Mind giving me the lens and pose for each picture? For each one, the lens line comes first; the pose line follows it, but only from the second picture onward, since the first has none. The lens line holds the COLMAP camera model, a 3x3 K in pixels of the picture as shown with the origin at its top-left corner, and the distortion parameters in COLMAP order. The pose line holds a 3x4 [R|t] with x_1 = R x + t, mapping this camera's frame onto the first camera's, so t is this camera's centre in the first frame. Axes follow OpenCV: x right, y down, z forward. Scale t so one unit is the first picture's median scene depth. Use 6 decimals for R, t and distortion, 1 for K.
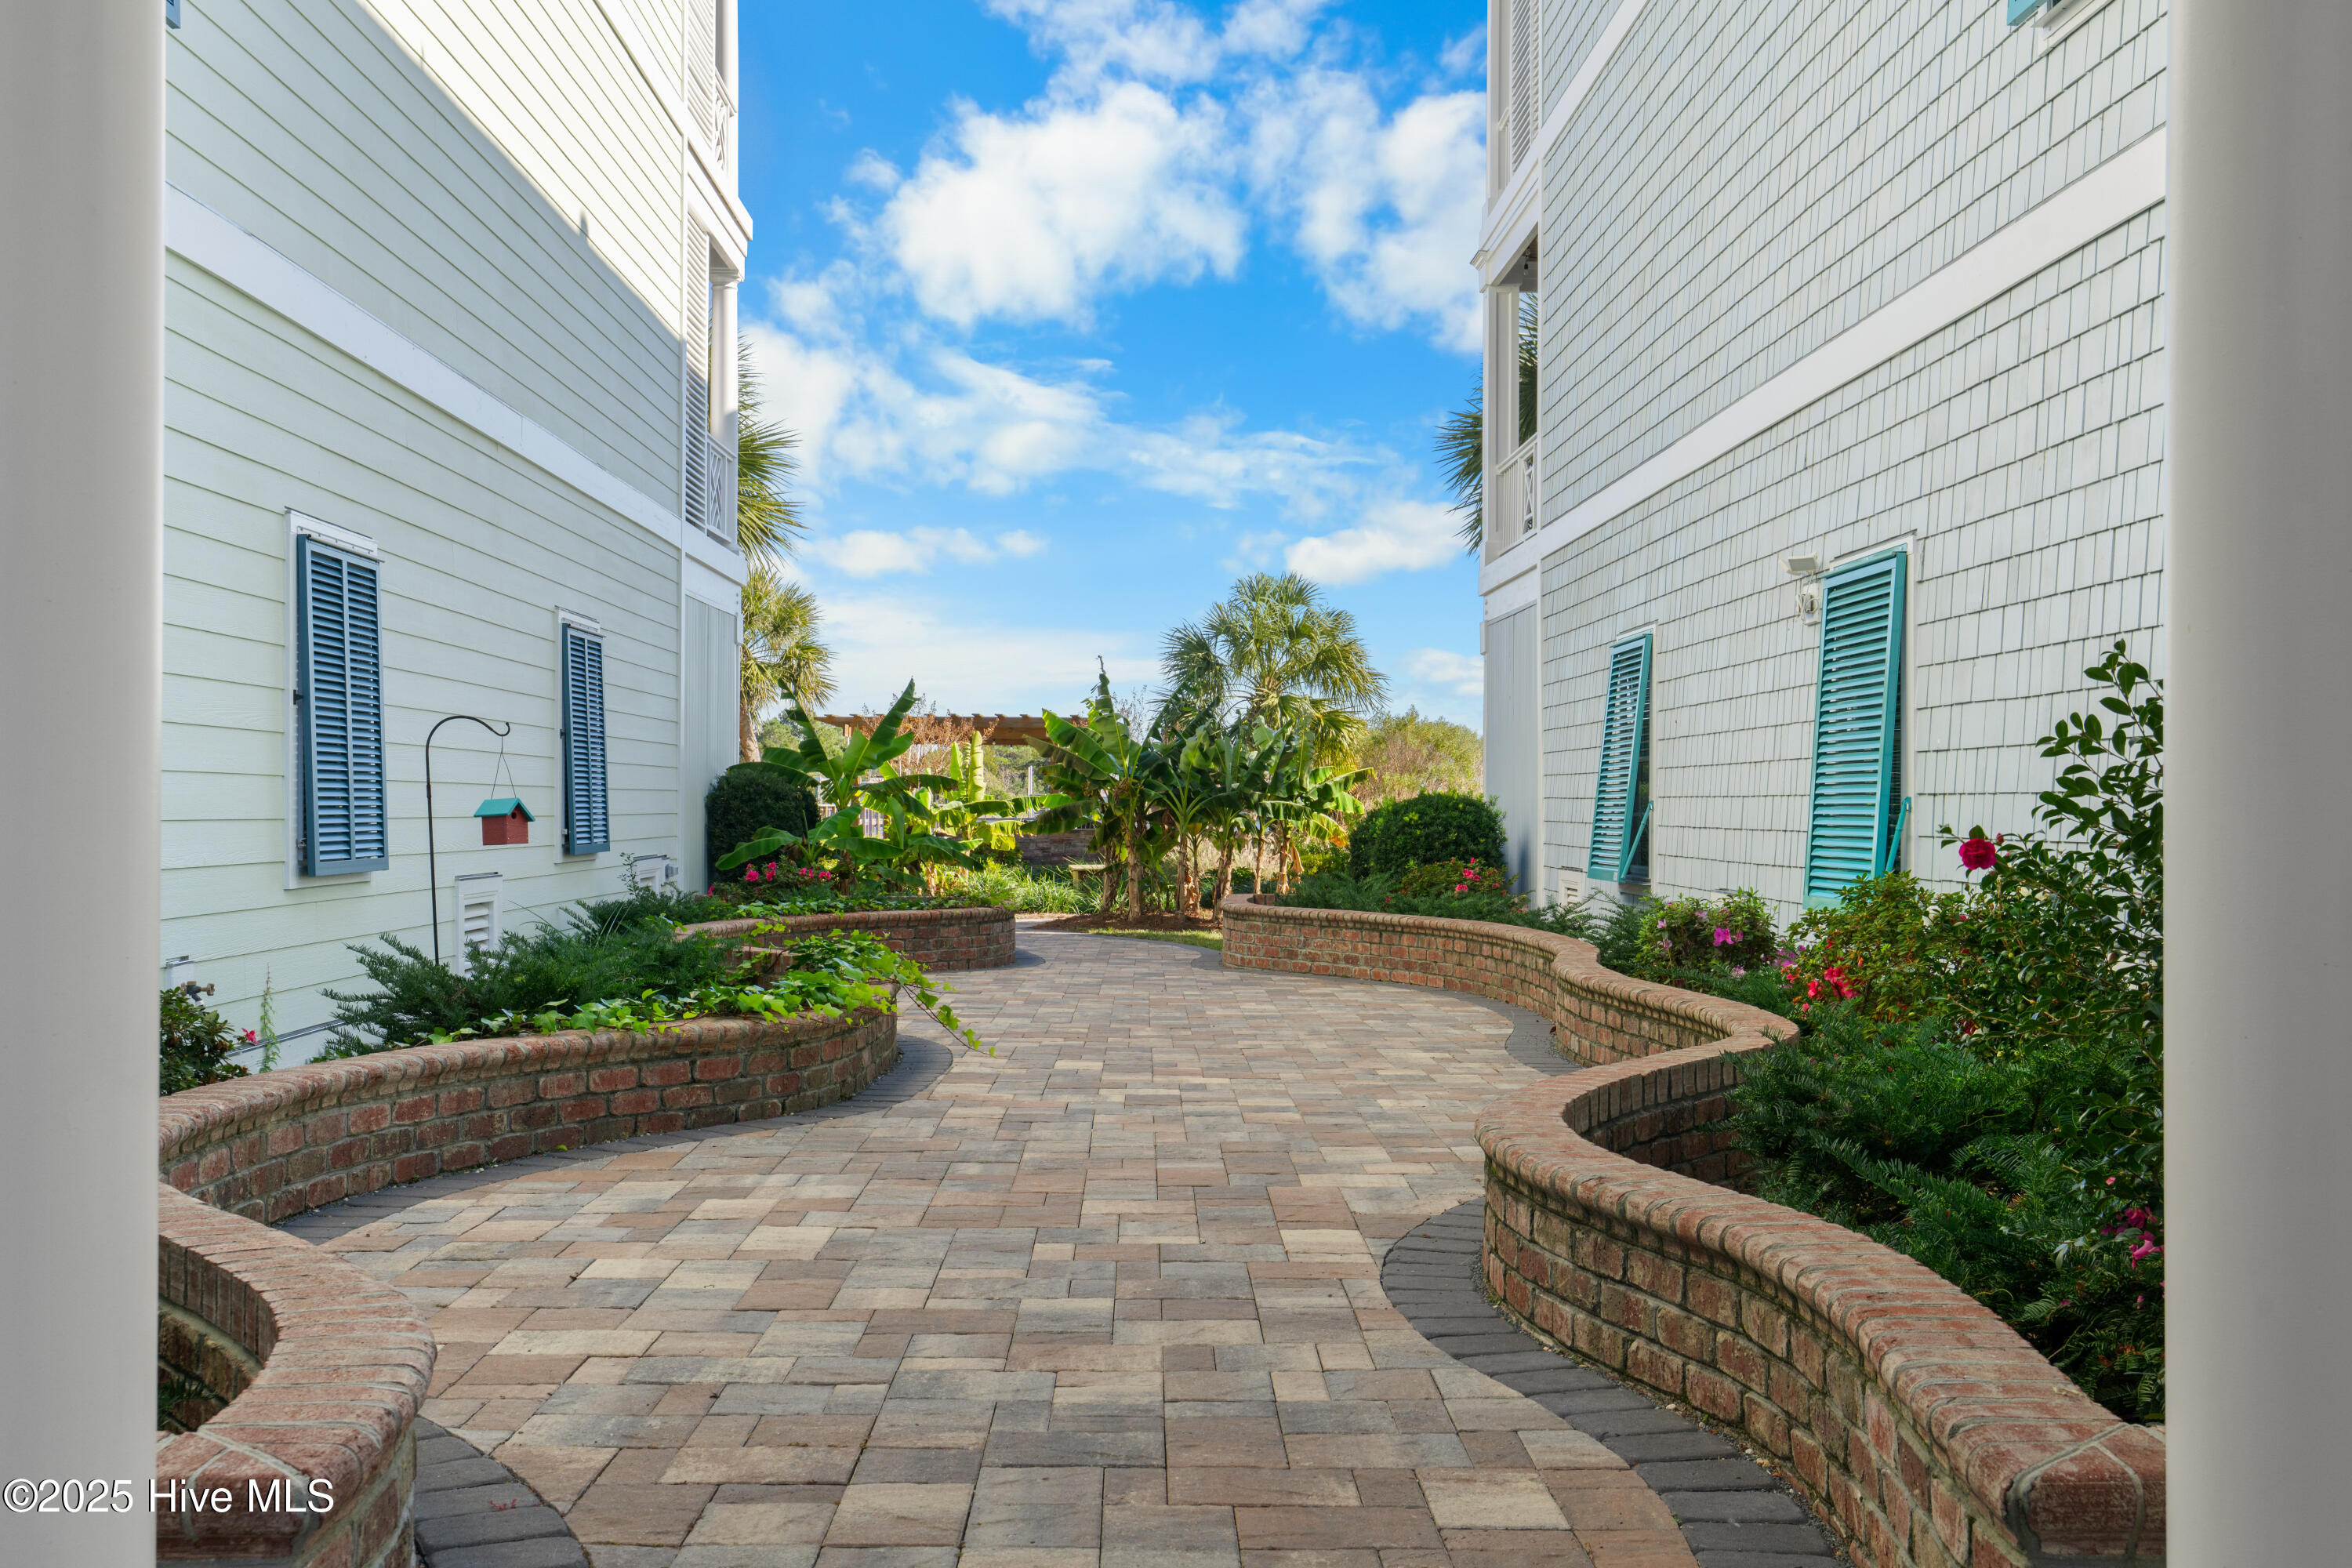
lens RADIAL K [[2379.3, 0, 1174.5], [0, 2379.3, 783.7], [0, 0, 1]] dist [0.006330, 0.000000]
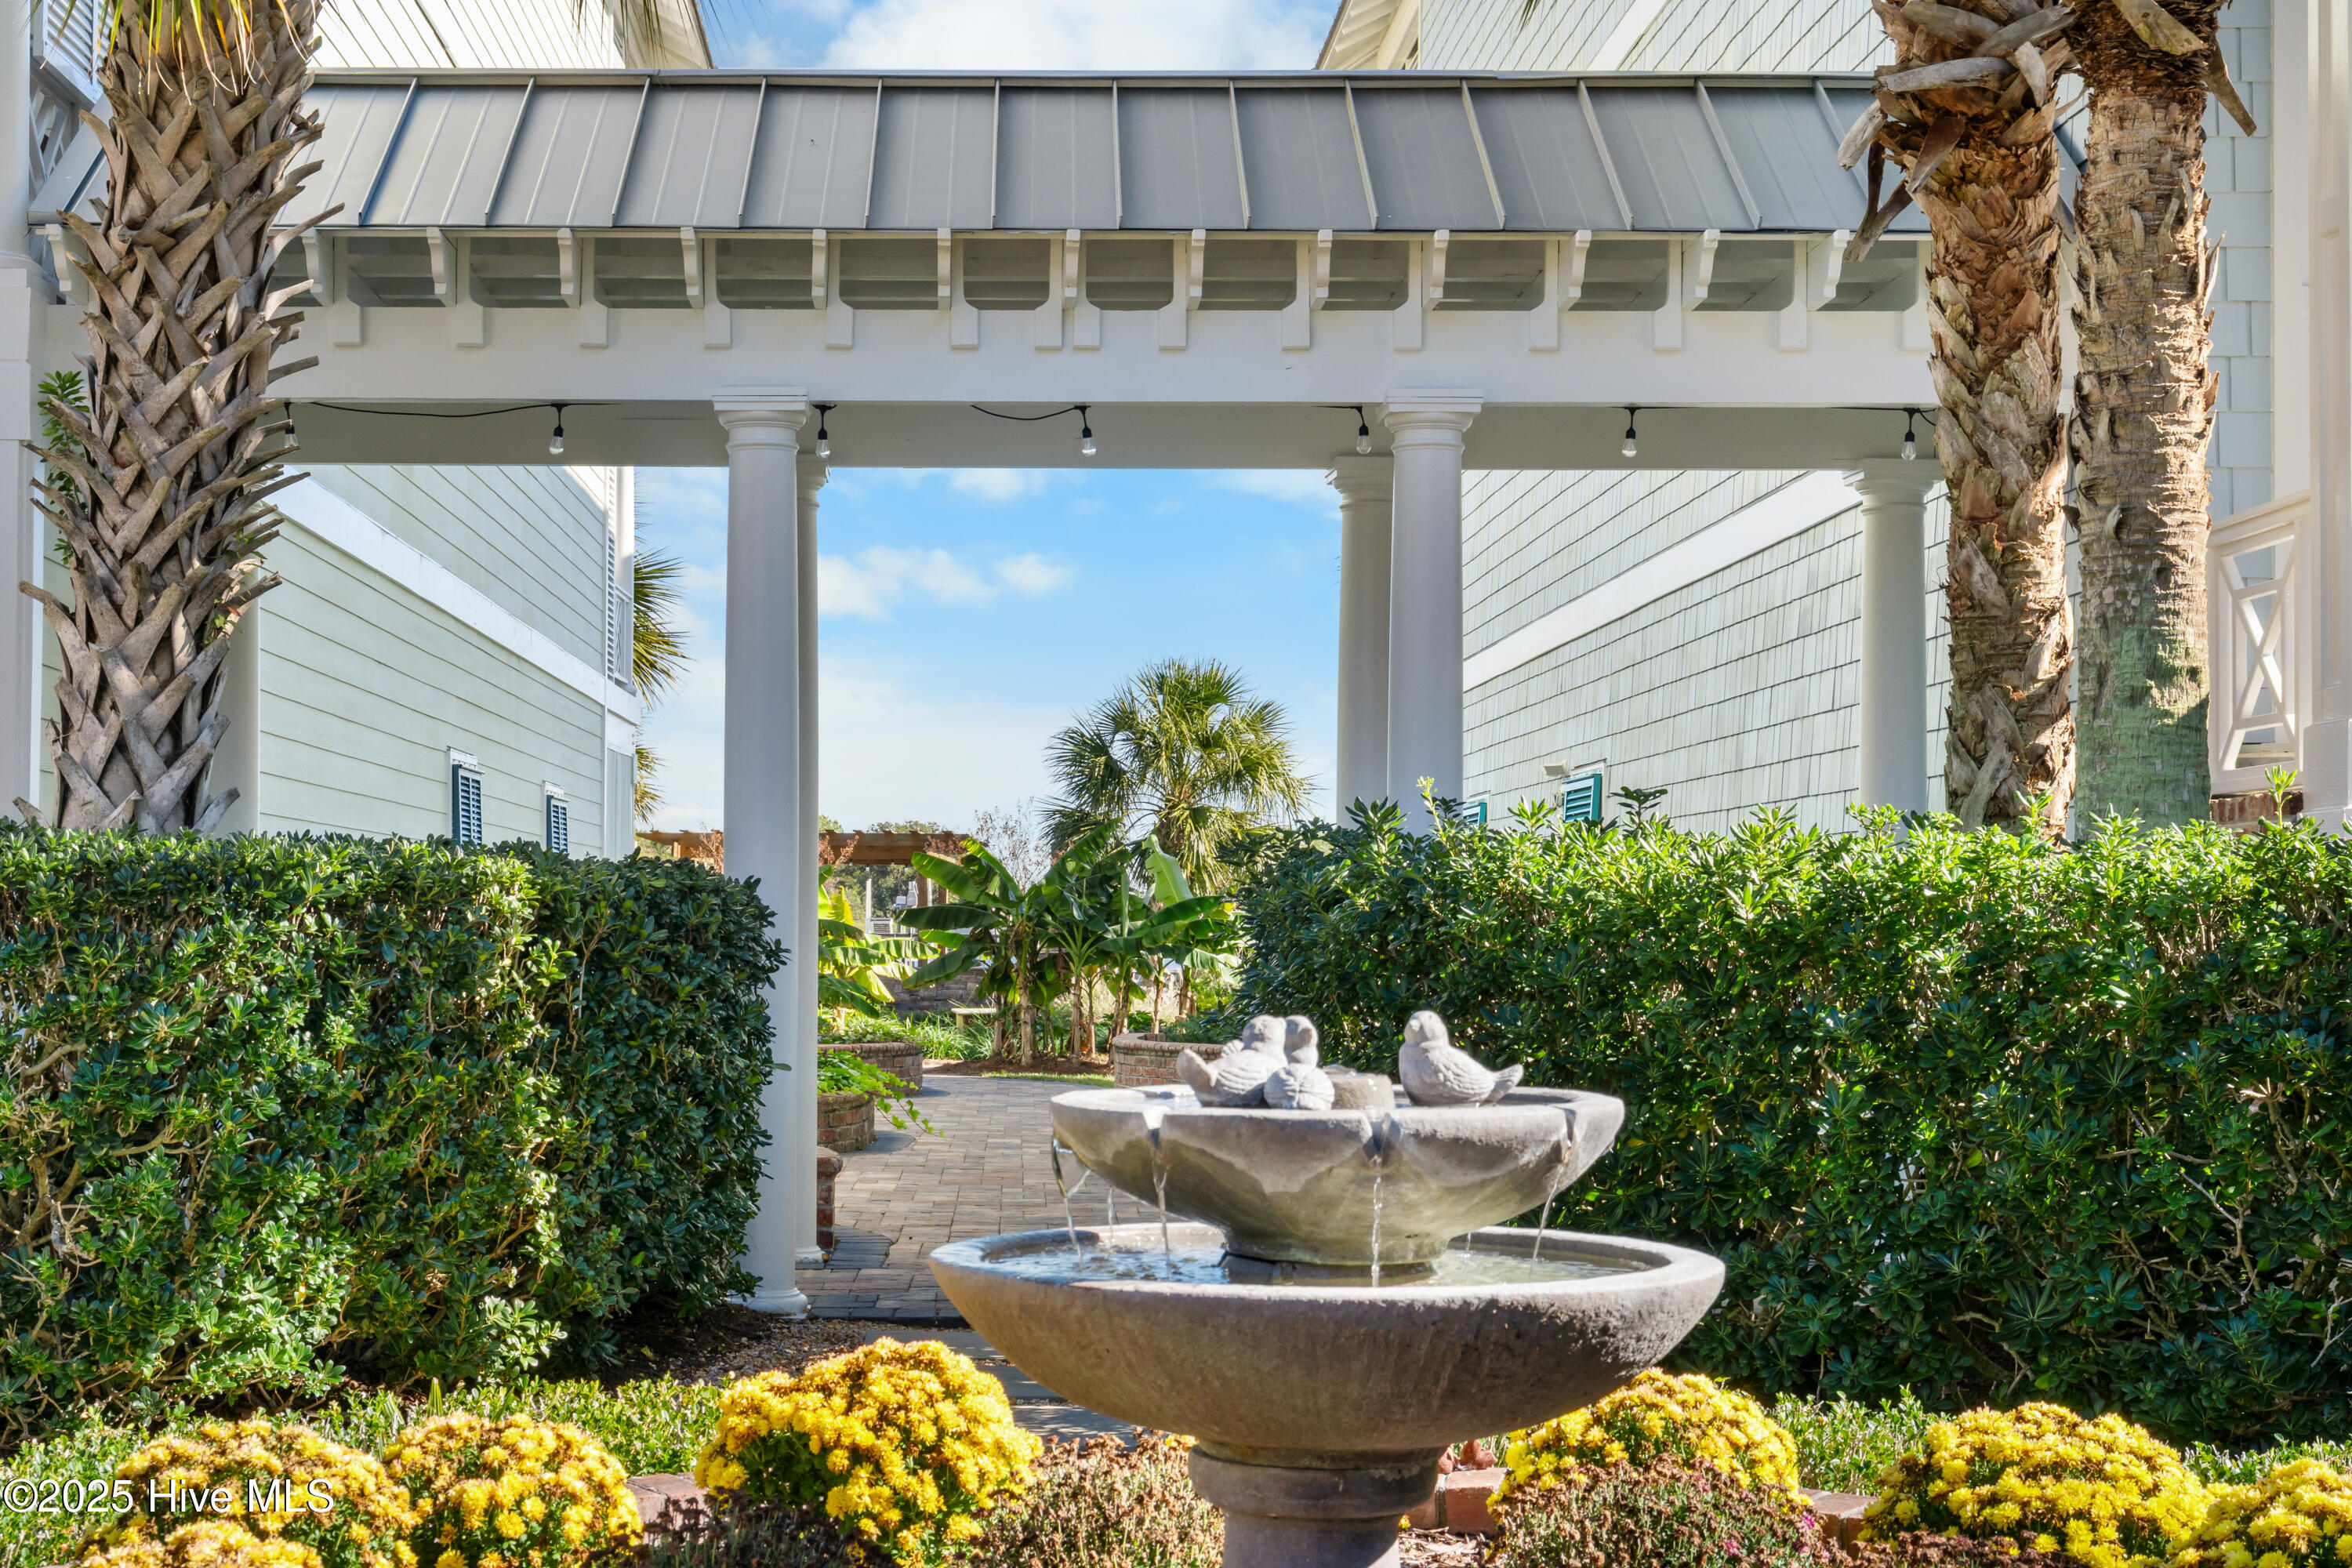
lens RADIAL K [[3542.7, 0, 1177.5], [0, 3542.7, 783.8], [0, 0, 1]] dist [0.028729, 0.000000]
pose [[0.999482, 0.002727, 0.032057, -0.002330], [-0.001682, 0.999468, -0.032564, -0.010017], [-0.032128, 0.032493, 0.998955, -0.445272]]
